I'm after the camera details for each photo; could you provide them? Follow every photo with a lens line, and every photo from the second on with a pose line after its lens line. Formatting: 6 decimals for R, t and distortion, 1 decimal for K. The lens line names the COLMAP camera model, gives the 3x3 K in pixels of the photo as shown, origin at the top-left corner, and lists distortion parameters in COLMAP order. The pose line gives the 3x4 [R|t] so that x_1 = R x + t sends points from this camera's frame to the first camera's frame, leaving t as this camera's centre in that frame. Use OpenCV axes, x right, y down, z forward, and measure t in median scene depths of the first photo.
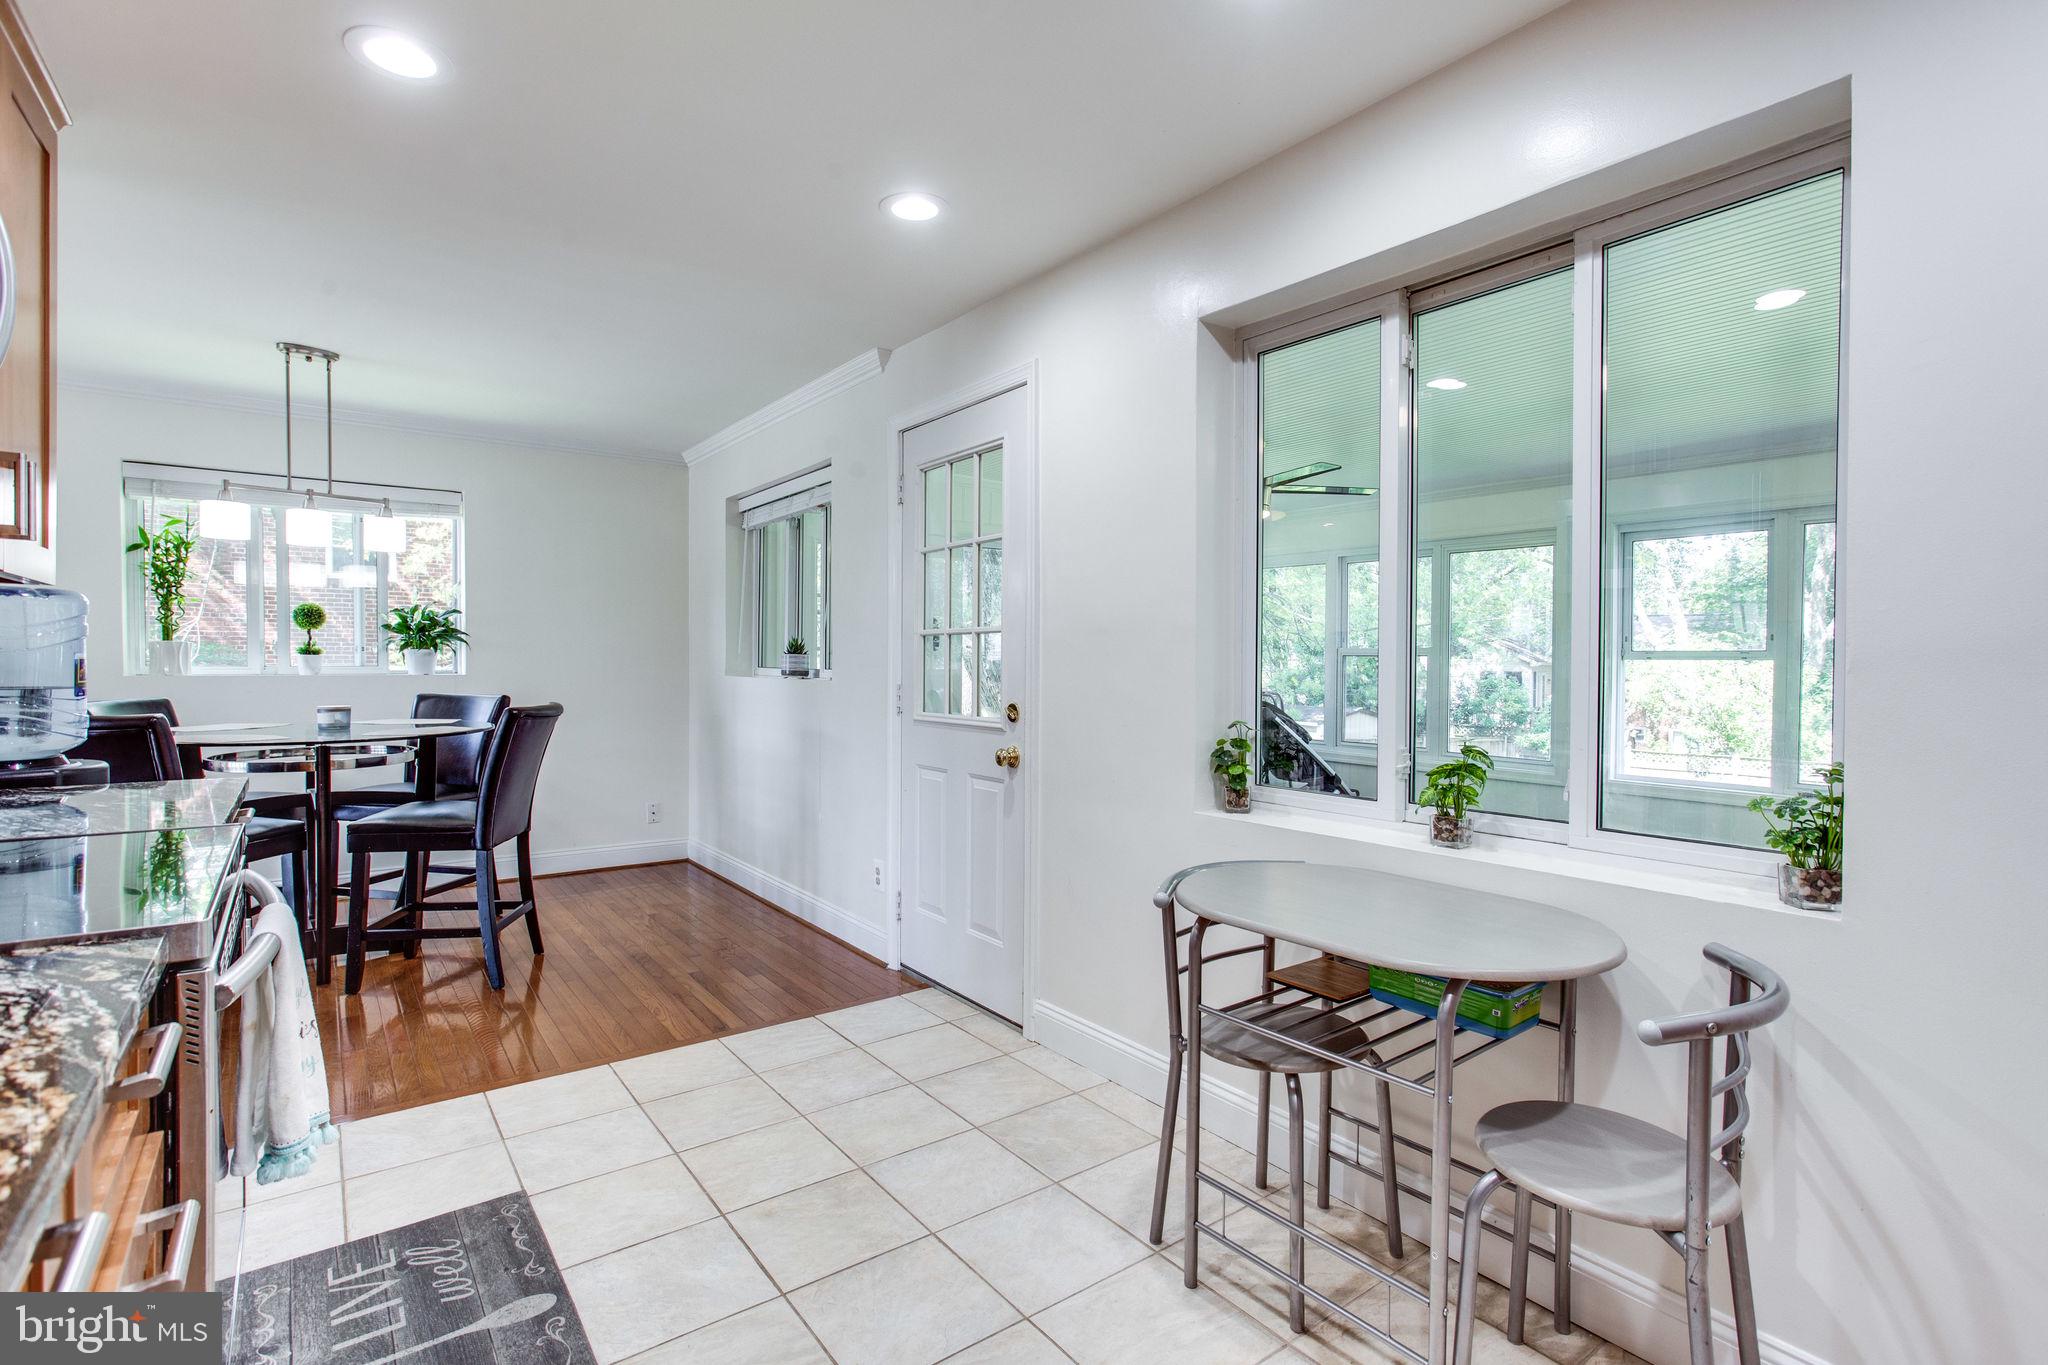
lens RADIAL K [[986.4, 0, 1035.0], [0, 986.4, 675.5], [0, 0, 1]] dist [-0.039632, 0.025952]
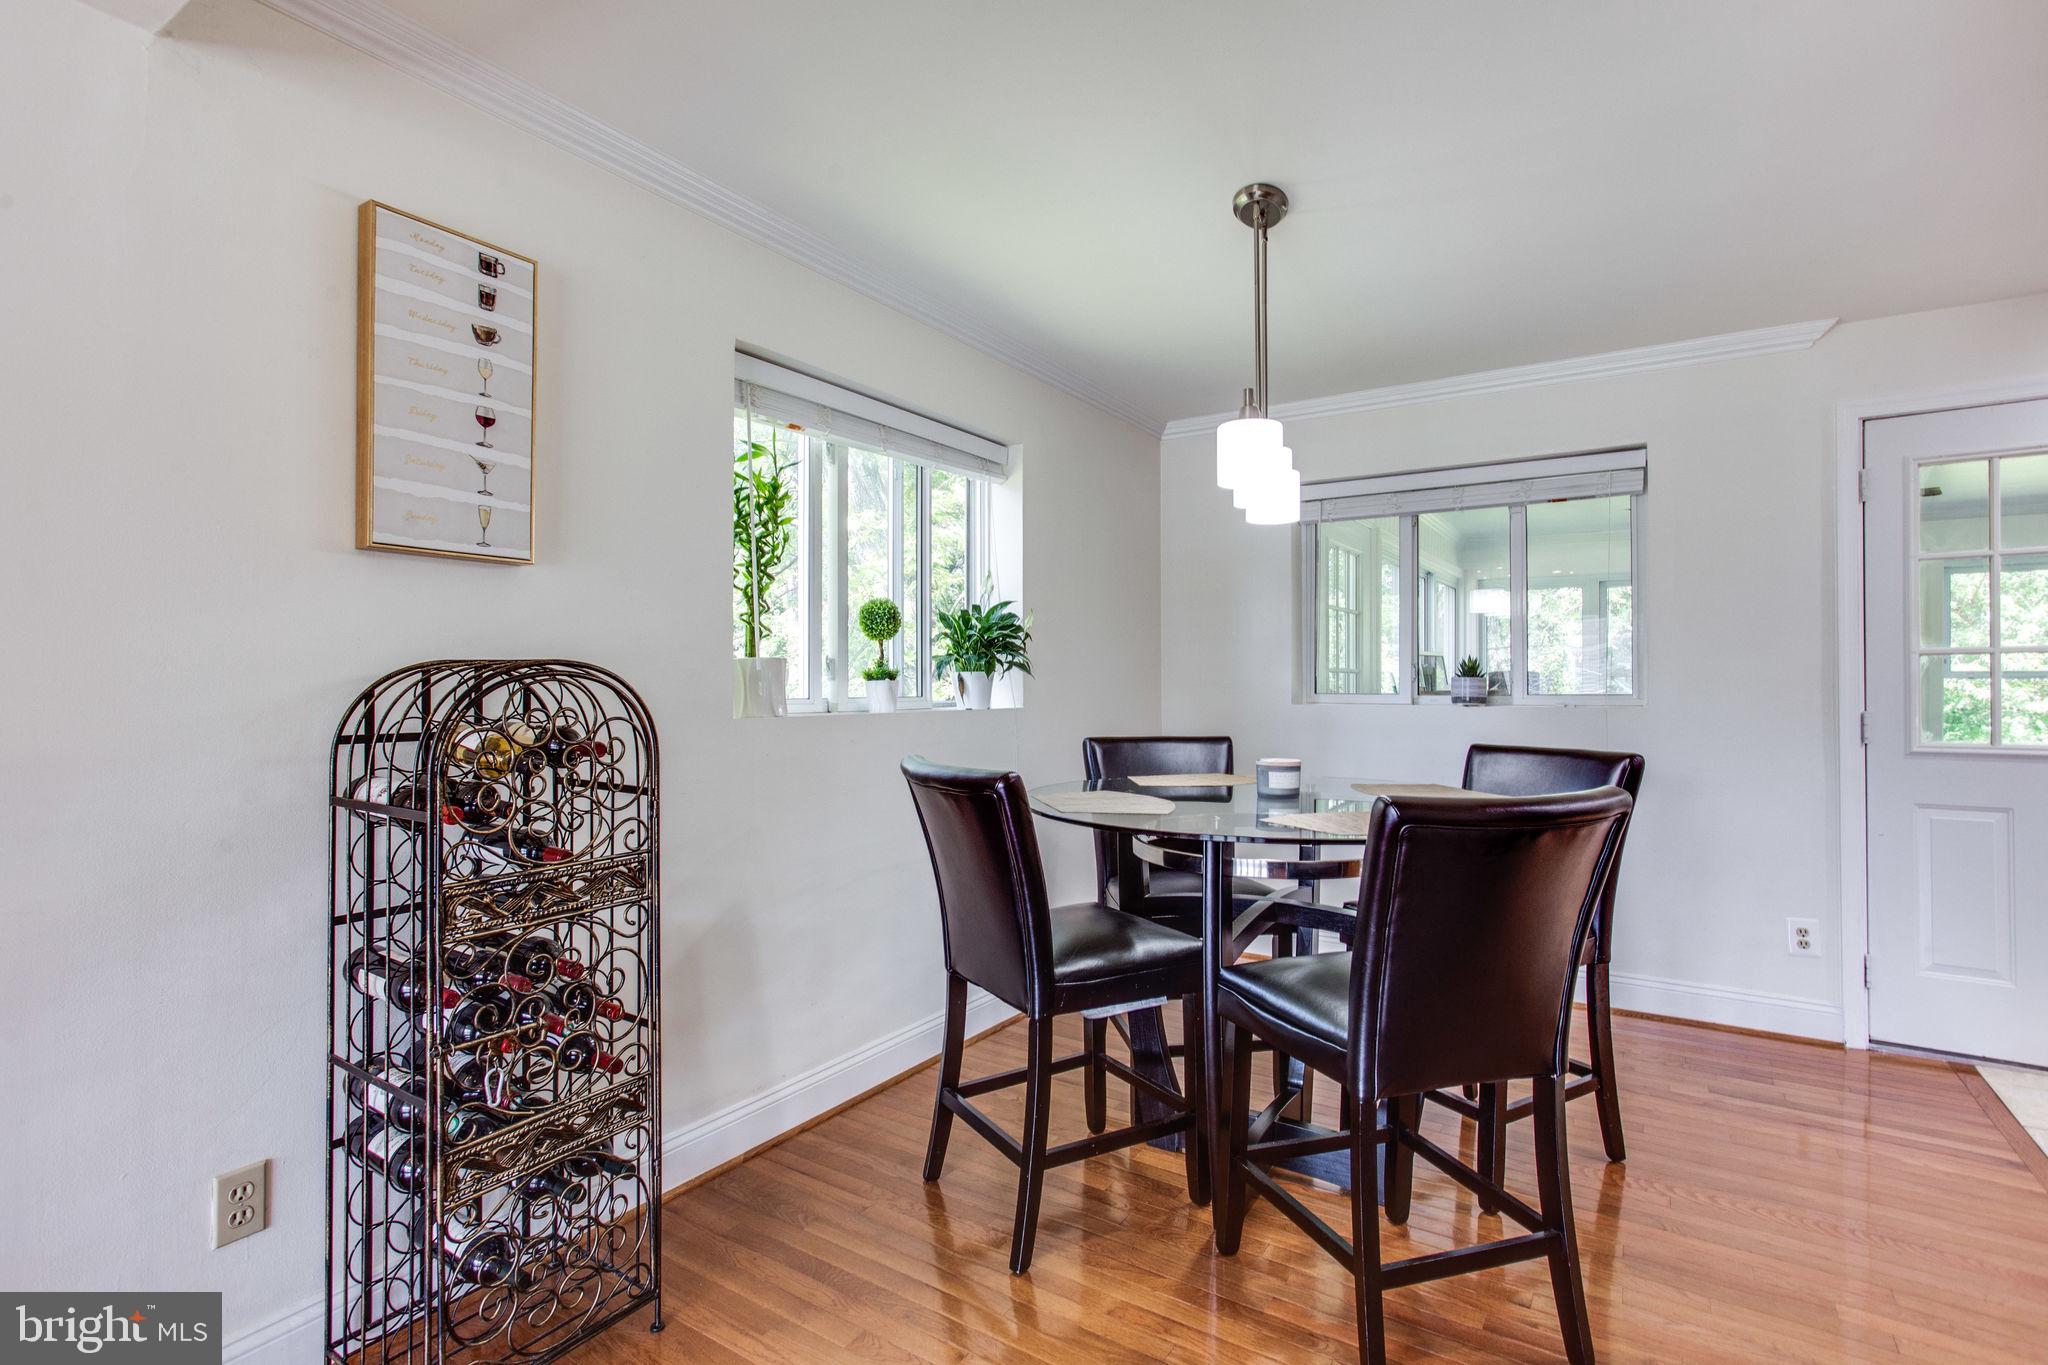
lens RADIAL K [[986.4, 0, 1035.0], [0, 986.4, 675.5], [0, 0, 1]] dist [-0.039632, 0.025952]
pose [[0.934244, -0.003731, 0.356614, -0.947137], [0.010402, 0.999805, -0.016792, -0.013319], [-0.356482, 0.019397, 0.934101, 0.396001]]
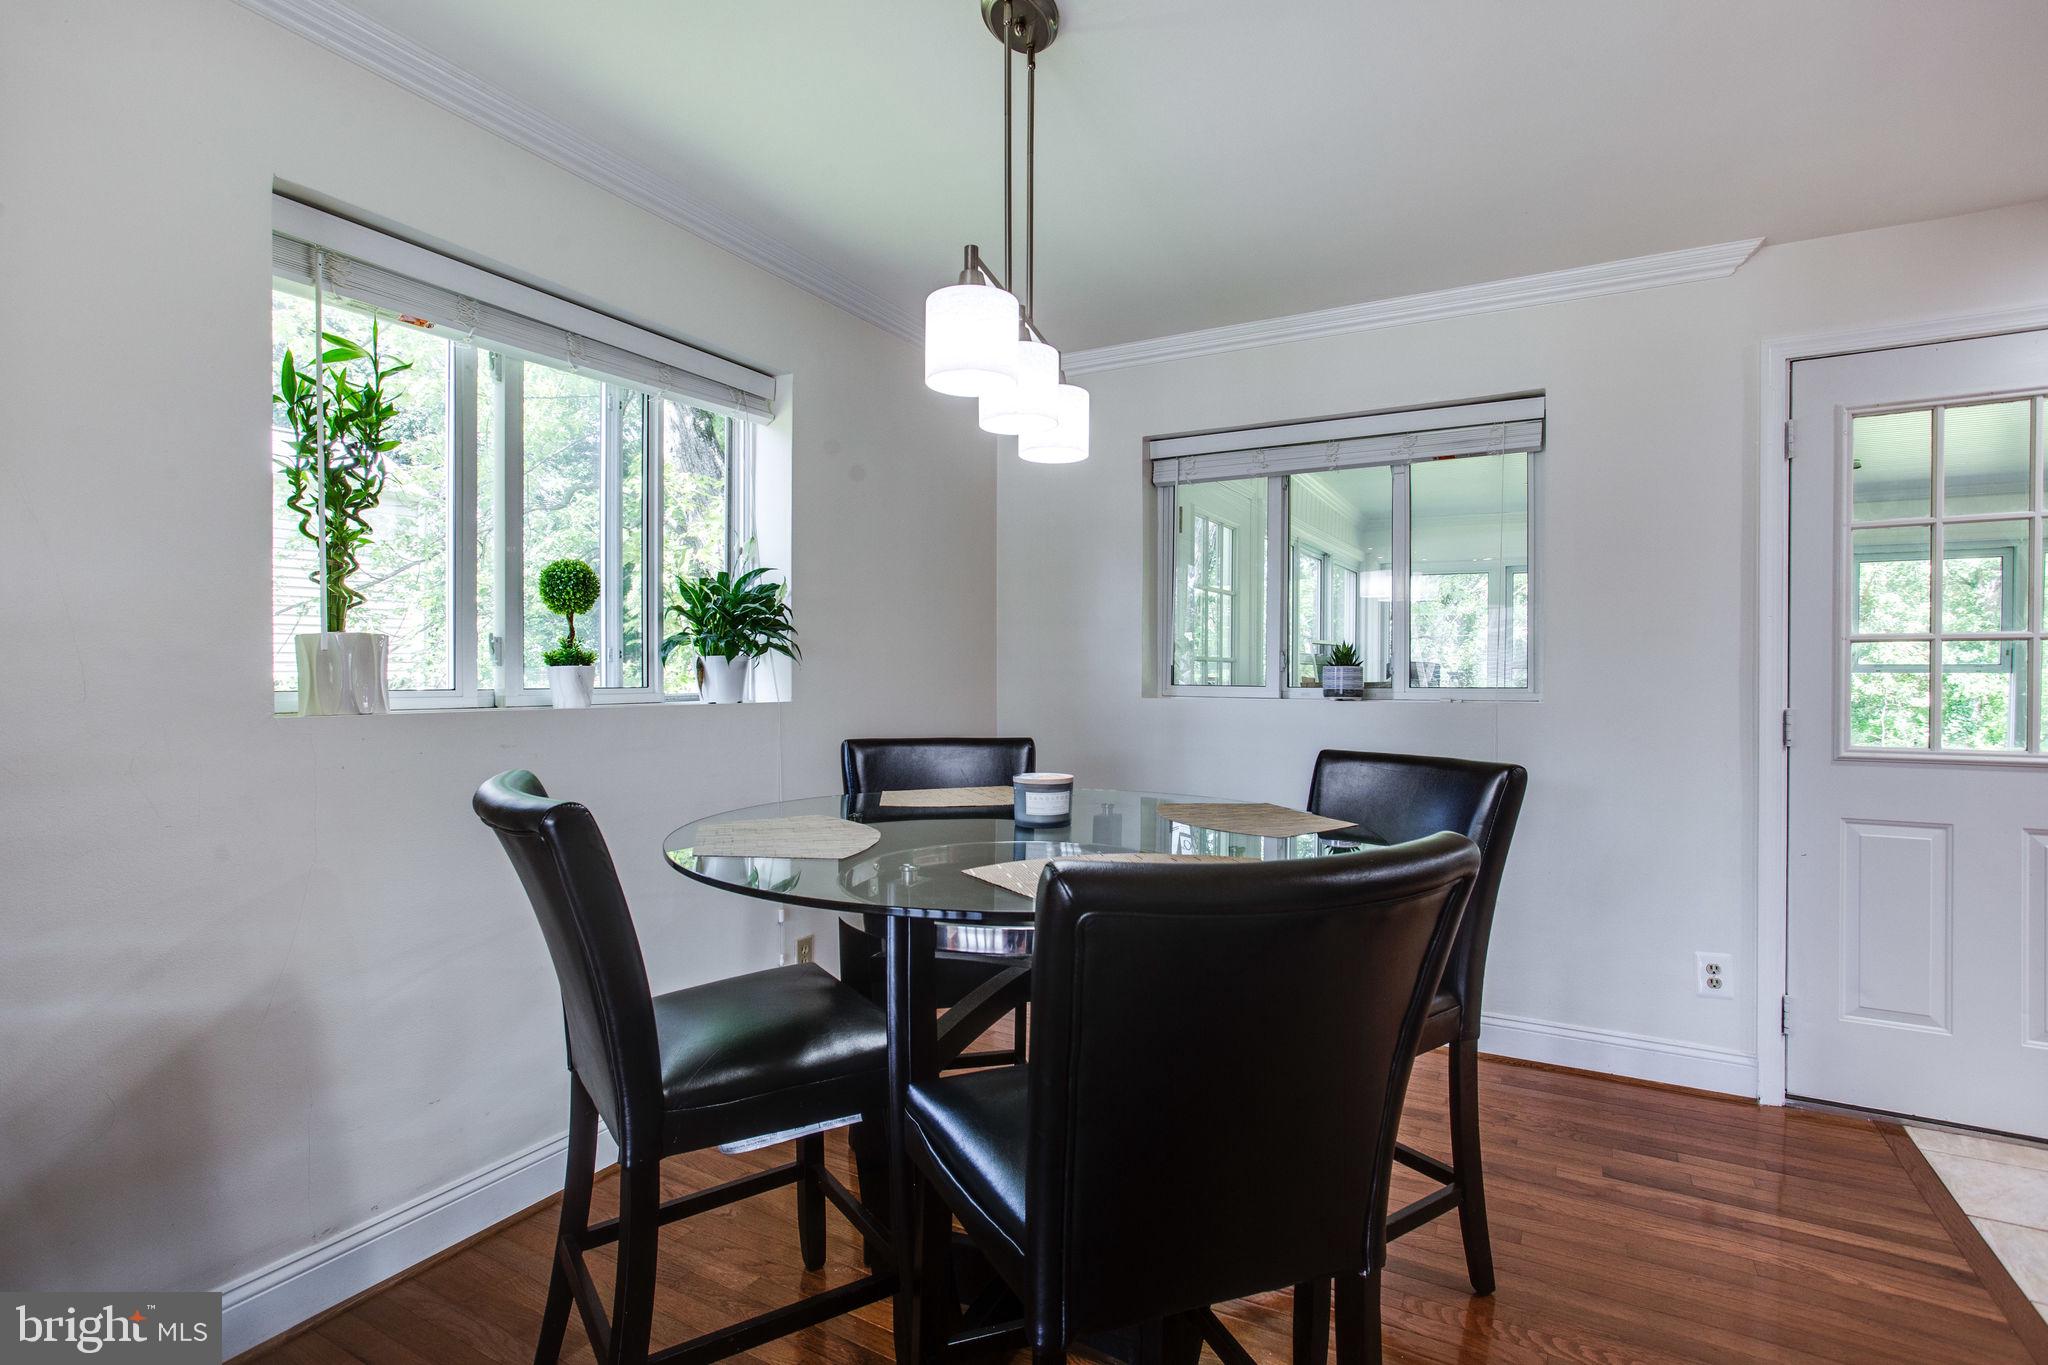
lens RADIAL K [[995.1, 0, 1032.7], [0, 995.1, 683.9], [0, 0, 1]] dist [-0.053037, 0.033959]
pose [[0.908821, -0.007005, 0.417127, -0.797617], [0.007649, 0.999971, 0.000128, -0.011247], [-0.417115, 0.003074, 0.908848, 0.493225]]
